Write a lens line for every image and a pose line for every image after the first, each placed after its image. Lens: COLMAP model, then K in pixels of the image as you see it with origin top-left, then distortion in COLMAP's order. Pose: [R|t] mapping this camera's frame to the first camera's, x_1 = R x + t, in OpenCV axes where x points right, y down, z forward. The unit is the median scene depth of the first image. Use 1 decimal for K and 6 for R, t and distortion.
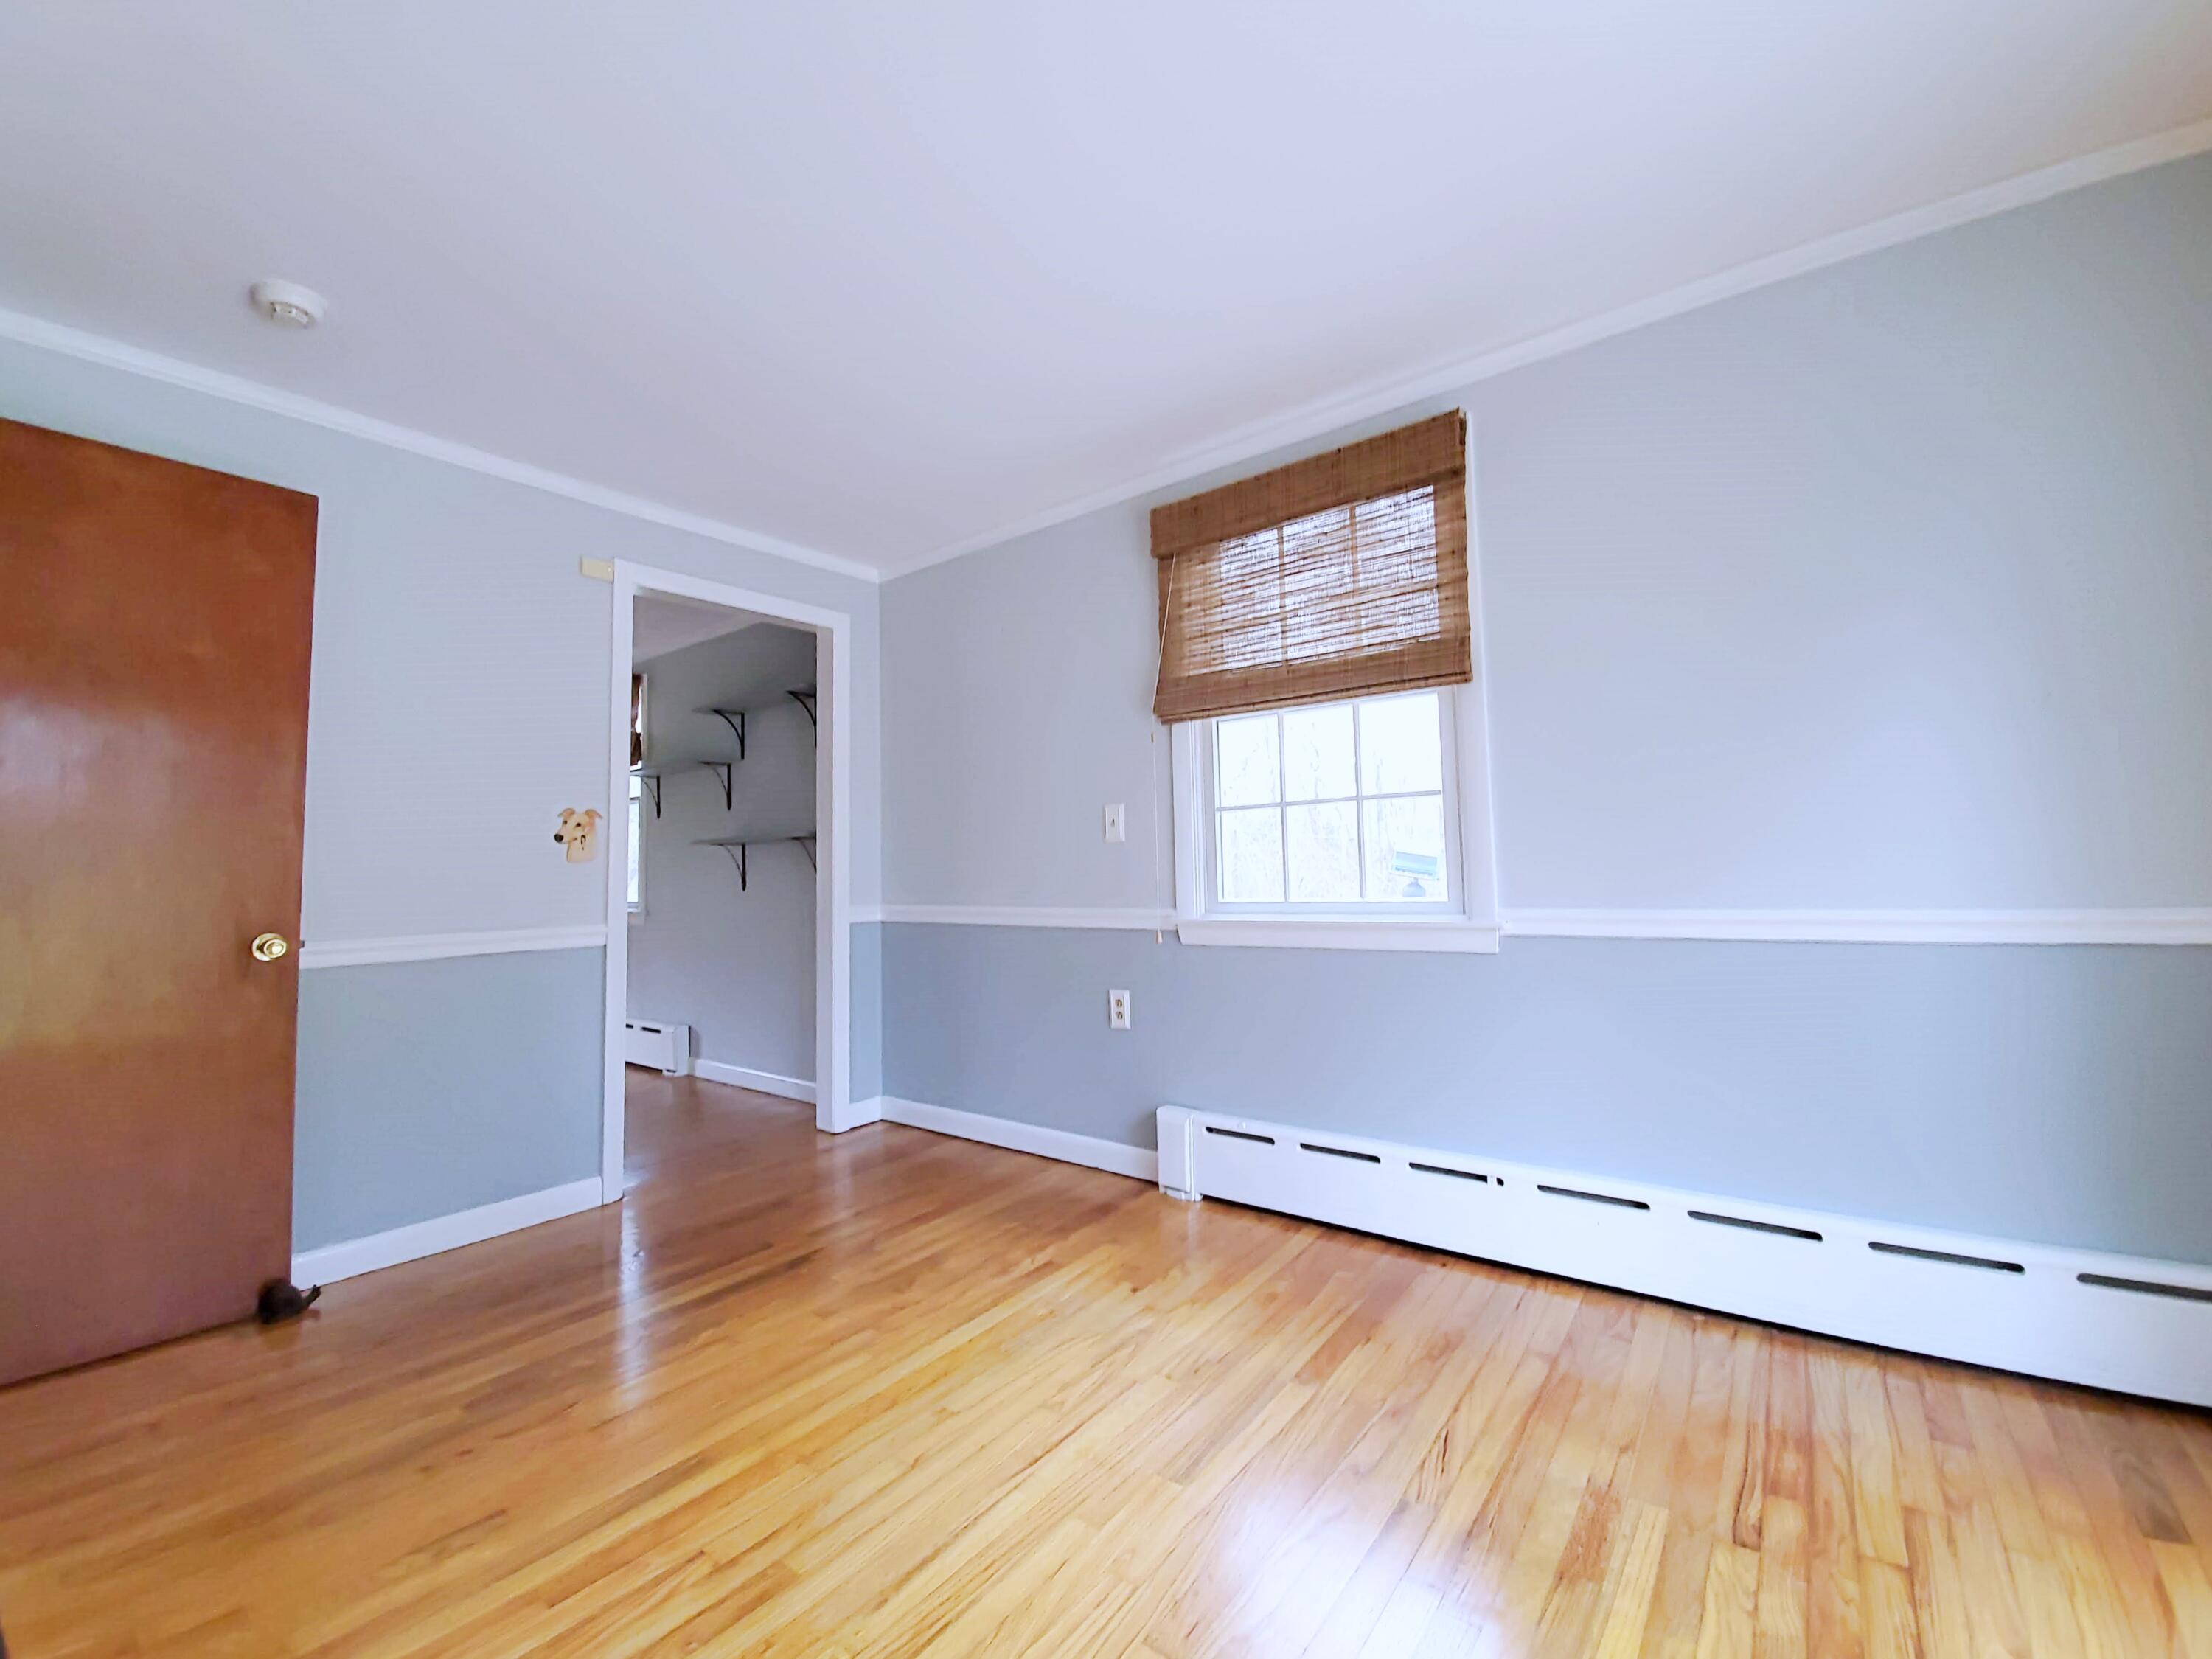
lens RADIAL K [[913.5, 0, 1112.6], [0, 913.5, 810.4], [0, 0, 1]] dist [0.009213, -0.013987]
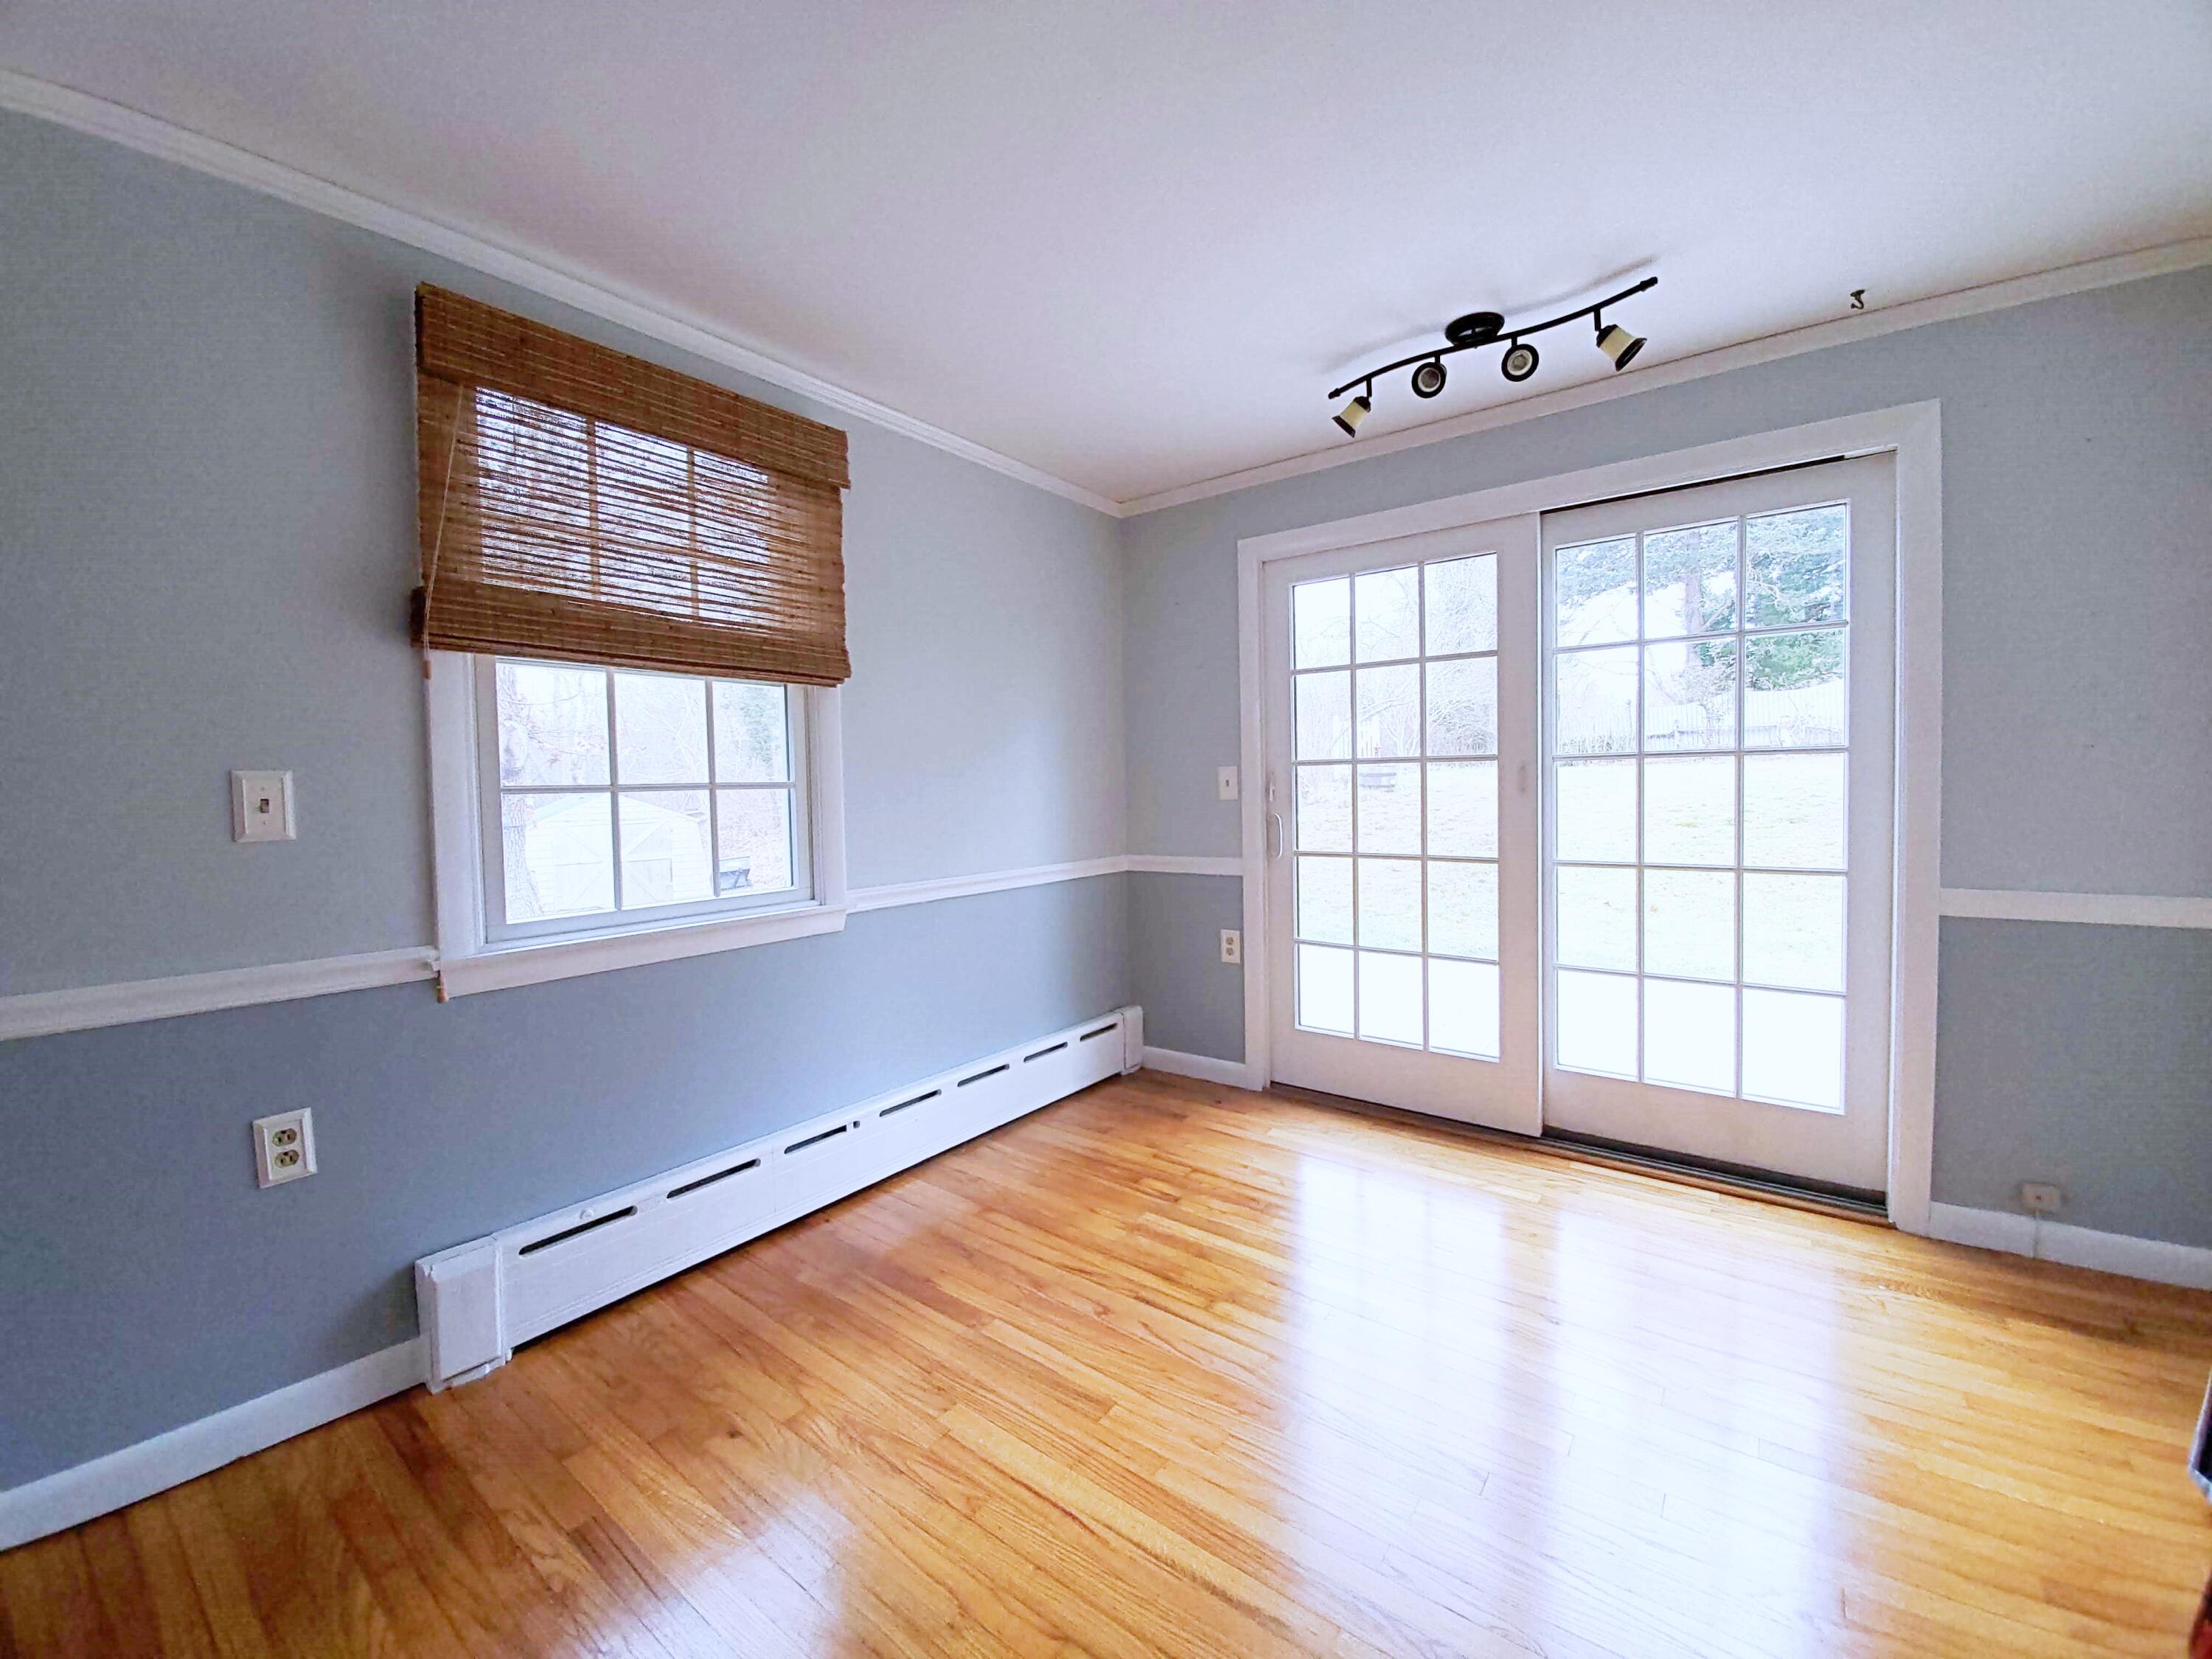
lens RADIAL K [[876.7, 0, 1109.8], [0, 876.7, 814.5], [0, 0, 1]] dist [0.022118, -0.021818]
pose [[-0.008955, -0.007656, 0.999931, -0.637970], [-0.052854, 0.998576, 0.007173, -0.013131], [-0.998562, -0.052786, -0.009347, 0.645507]]
